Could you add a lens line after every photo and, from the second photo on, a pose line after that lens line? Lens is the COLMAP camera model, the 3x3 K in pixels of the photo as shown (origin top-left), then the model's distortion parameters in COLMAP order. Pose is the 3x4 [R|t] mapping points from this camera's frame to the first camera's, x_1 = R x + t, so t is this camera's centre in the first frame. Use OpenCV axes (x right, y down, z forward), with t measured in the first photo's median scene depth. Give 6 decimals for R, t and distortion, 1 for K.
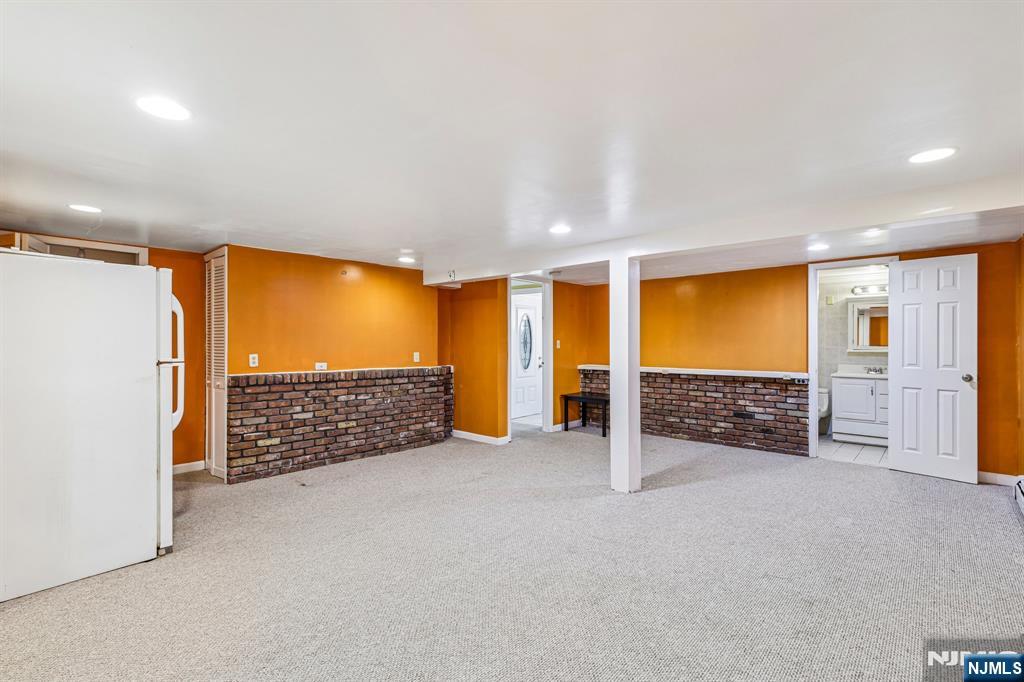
lens RADIAL K [[471.6, 0, 512.0], [0, 471.6, 341.0], [0, 0, 1]] dist [0.002041, 0.000591]
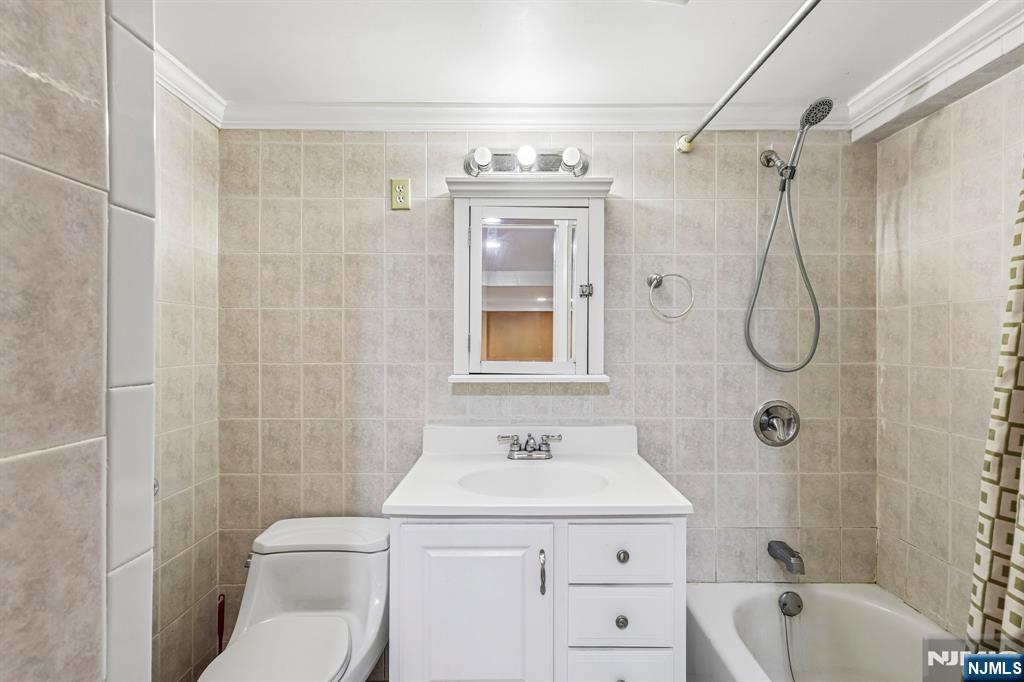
lens RADIAL K [[471.6, 0, 512.0], [0, 471.6, 341.0], [0, 0, 1]] dist [0.002041, 0.000591]
pose [[0.742014, 0.001370, 0.670383, 0.628143], [-0.003005, 0.999995, 0.001283, -0.001463], [-0.670378, -0.002967, 0.742014, 0.878808]]
